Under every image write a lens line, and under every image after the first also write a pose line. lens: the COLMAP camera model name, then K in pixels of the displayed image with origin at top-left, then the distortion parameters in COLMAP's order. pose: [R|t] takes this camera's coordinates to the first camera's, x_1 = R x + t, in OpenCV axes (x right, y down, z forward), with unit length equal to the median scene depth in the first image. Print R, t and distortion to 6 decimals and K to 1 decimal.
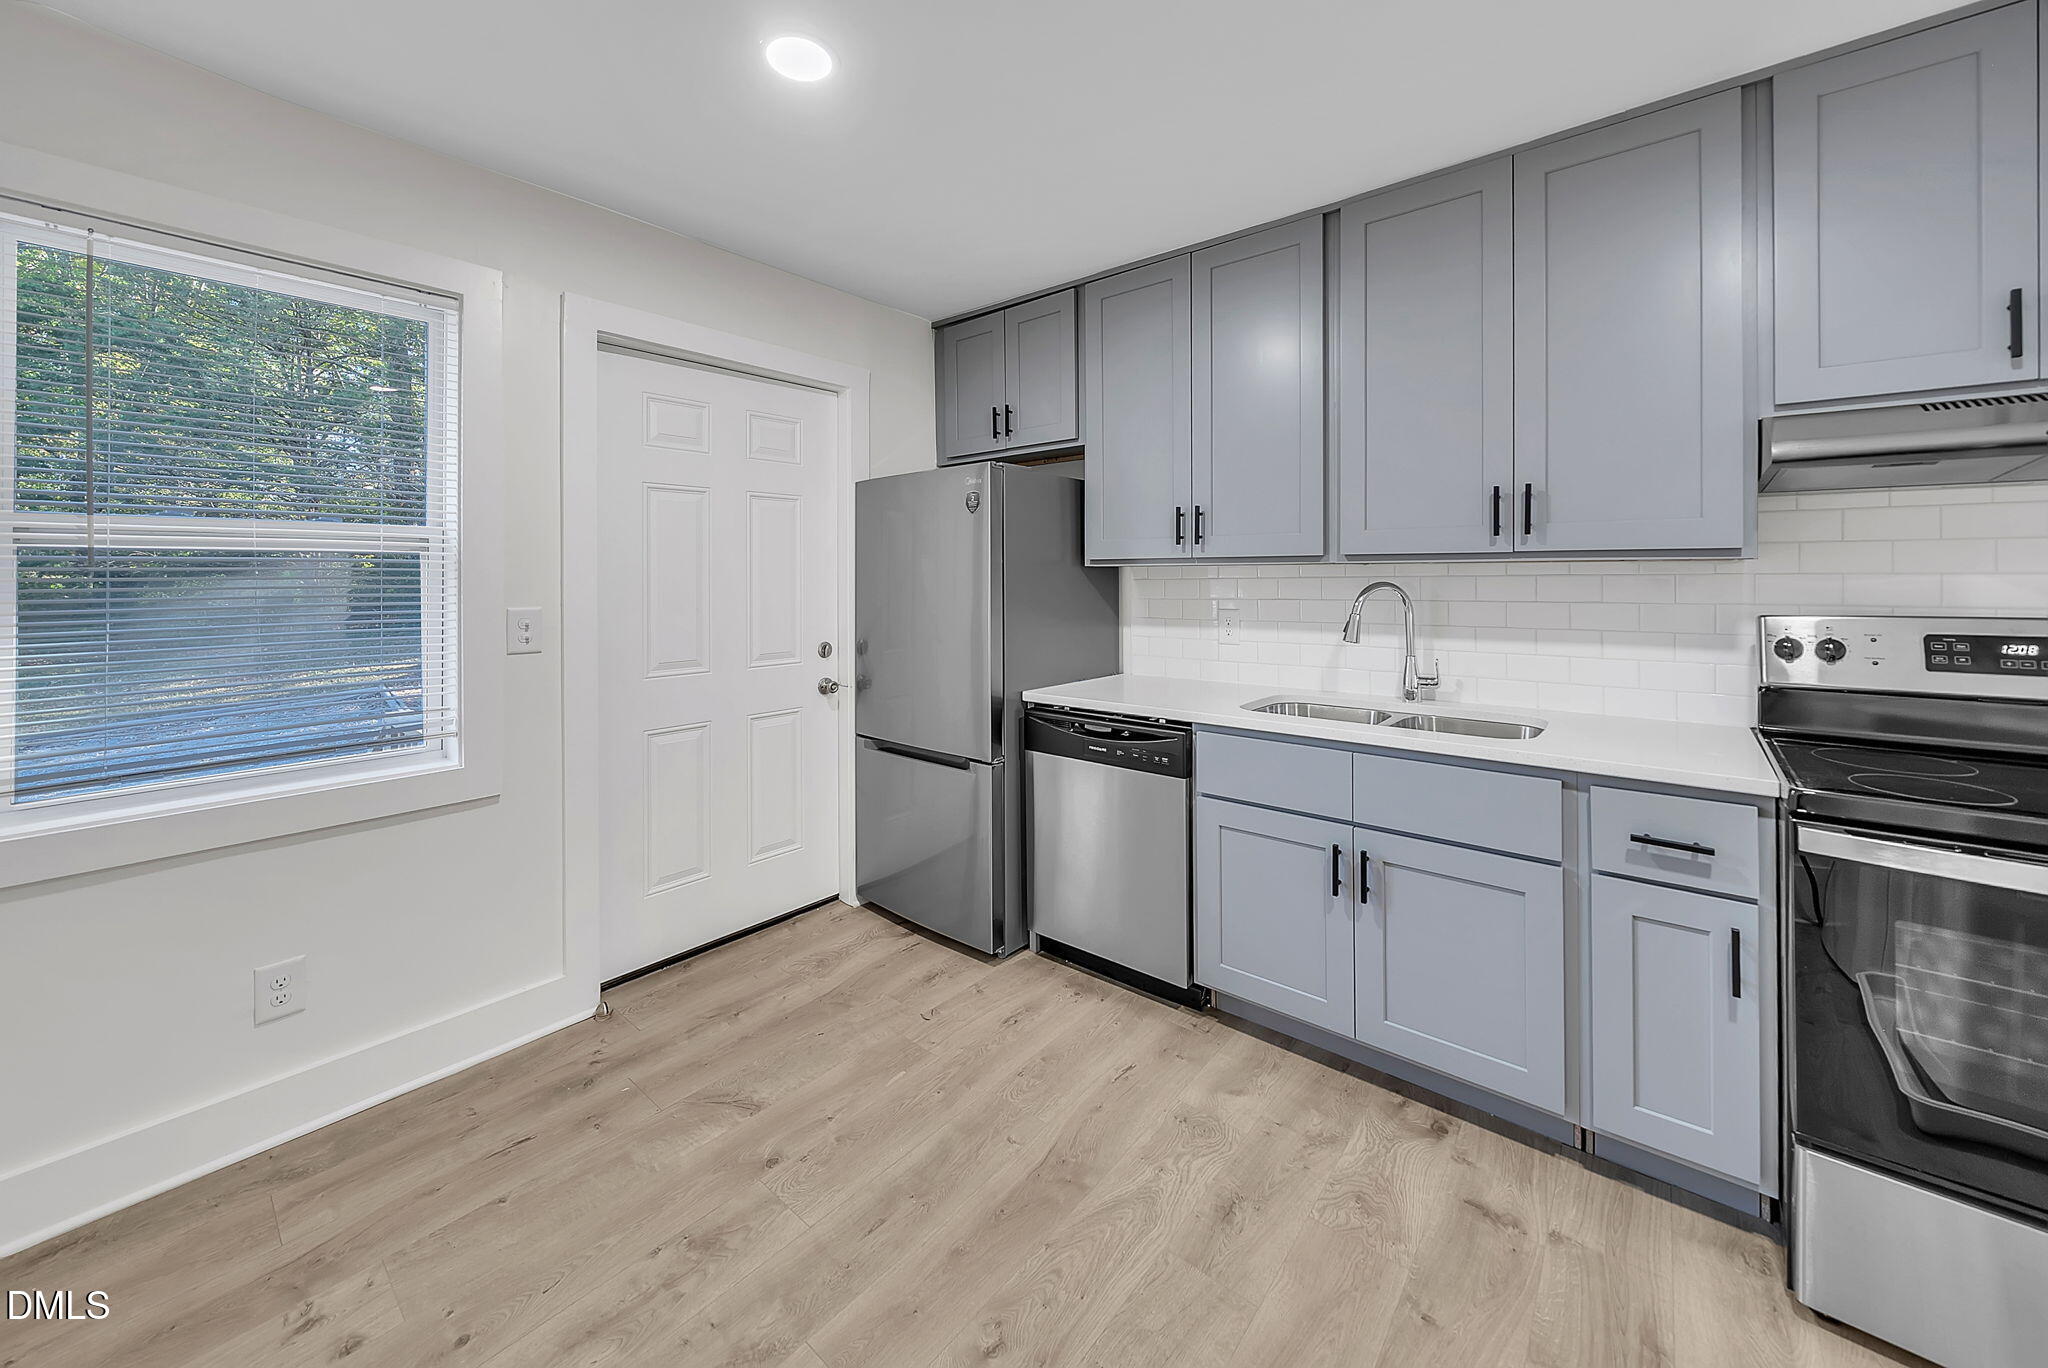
lens RADIAL K [[759.8, 0, 1019.3], [0, 759.8, 569.0], [0, 0, 1]] dist [-0.003257, -0.000307]
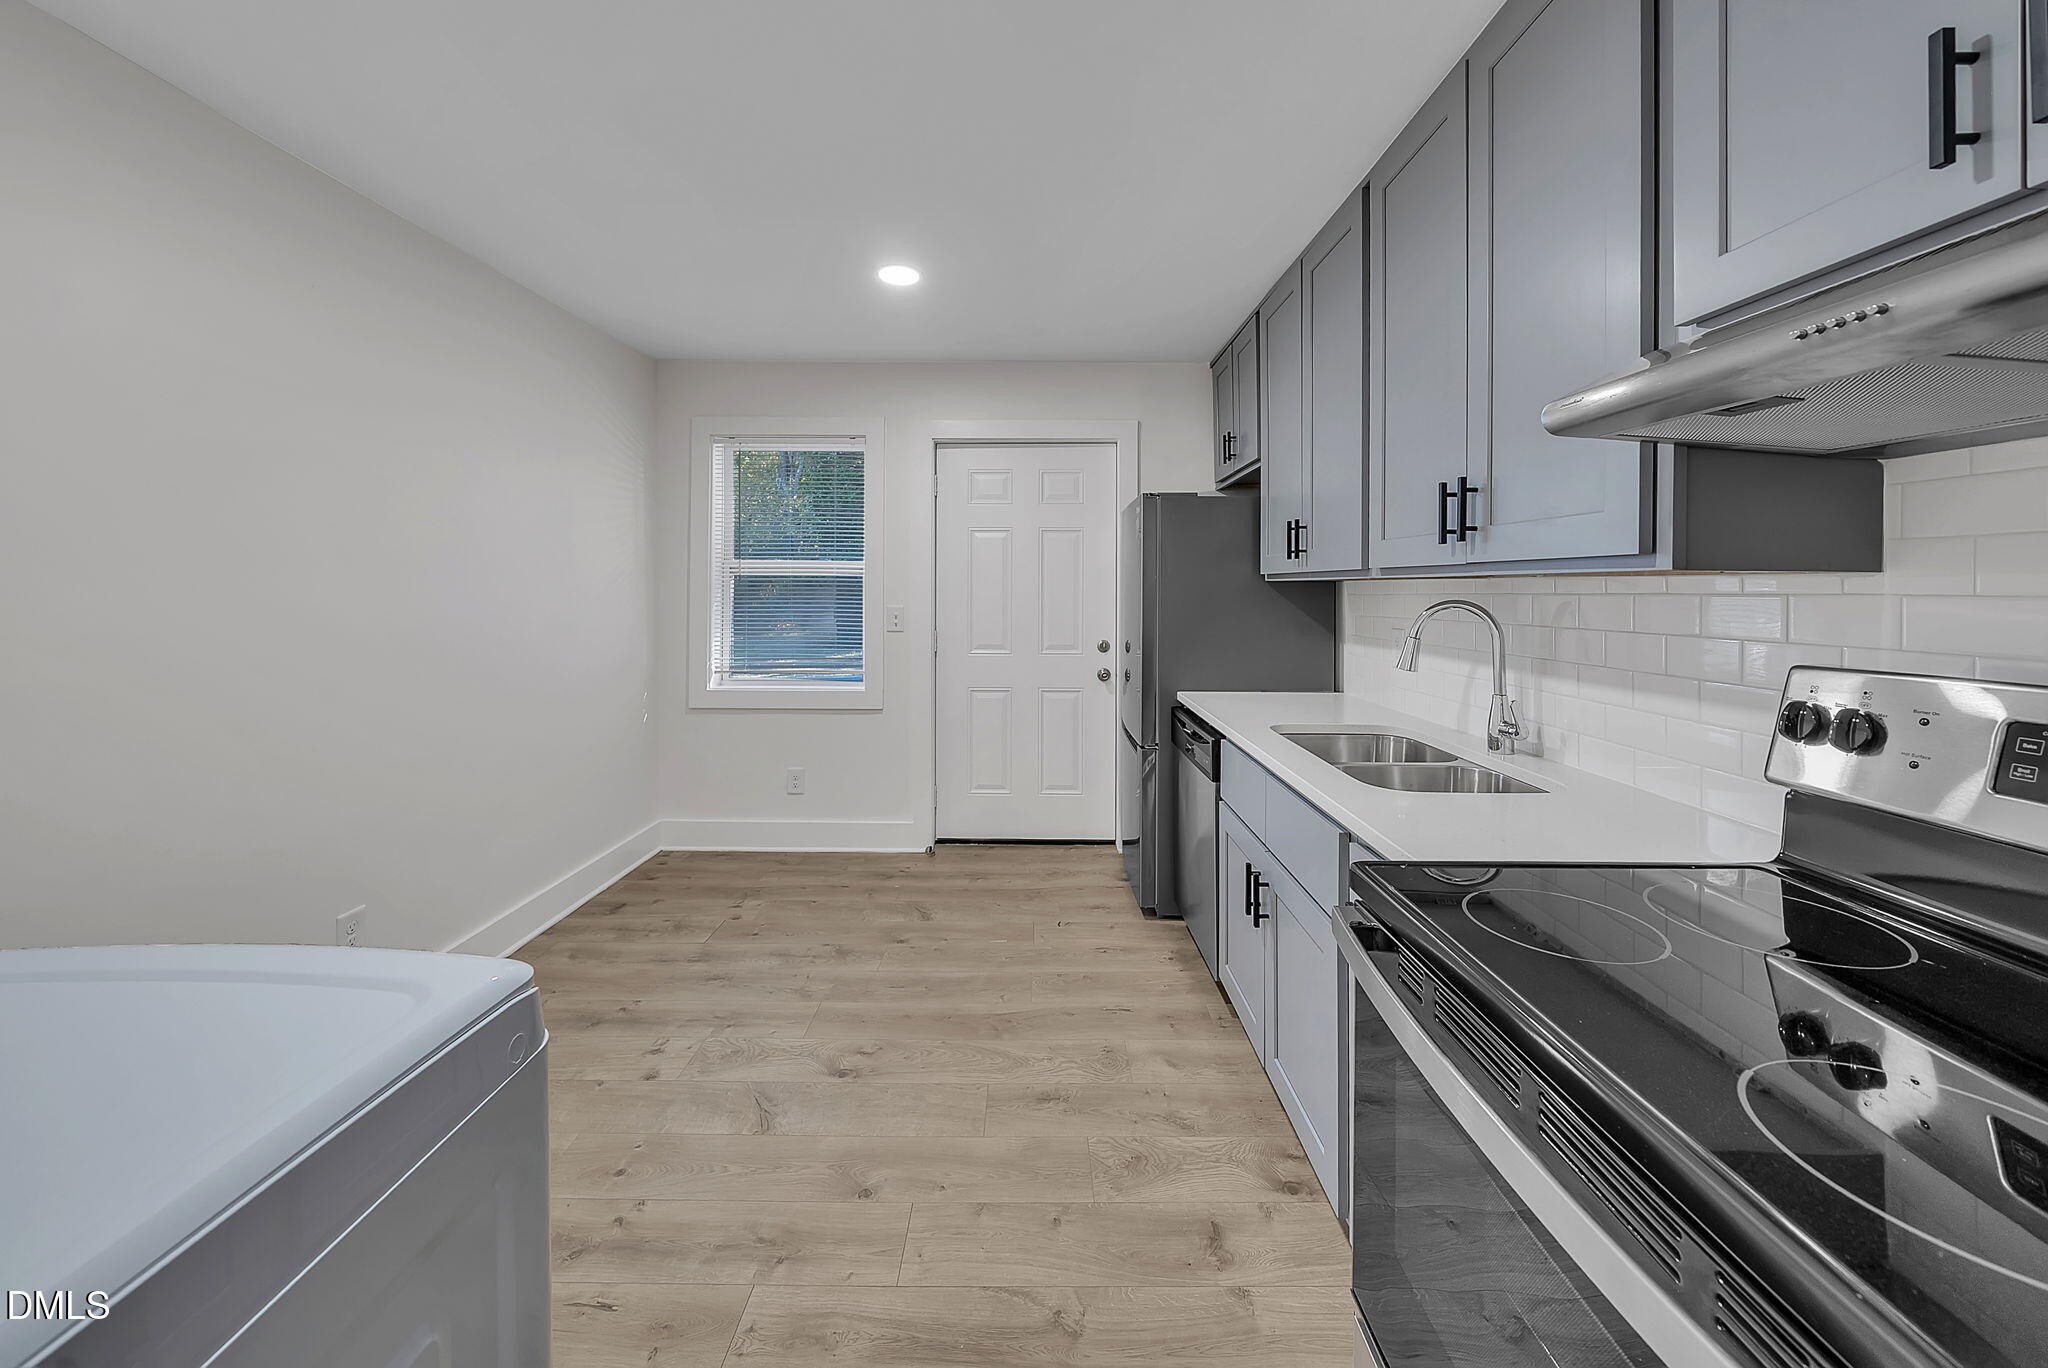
lens RADIAL K [[738.7, 0, 1021.1], [0, 738.7, 582.1], [0, 0, 1]] dist [-0.000455, 0.000014]
pose [[0.633907, -0.001237, -0.773408, 1.039398], [0.002656, 0.999996, 0.000577, -0.005516], [0.773405, -0.002420, 0.633908, 0.169856]]
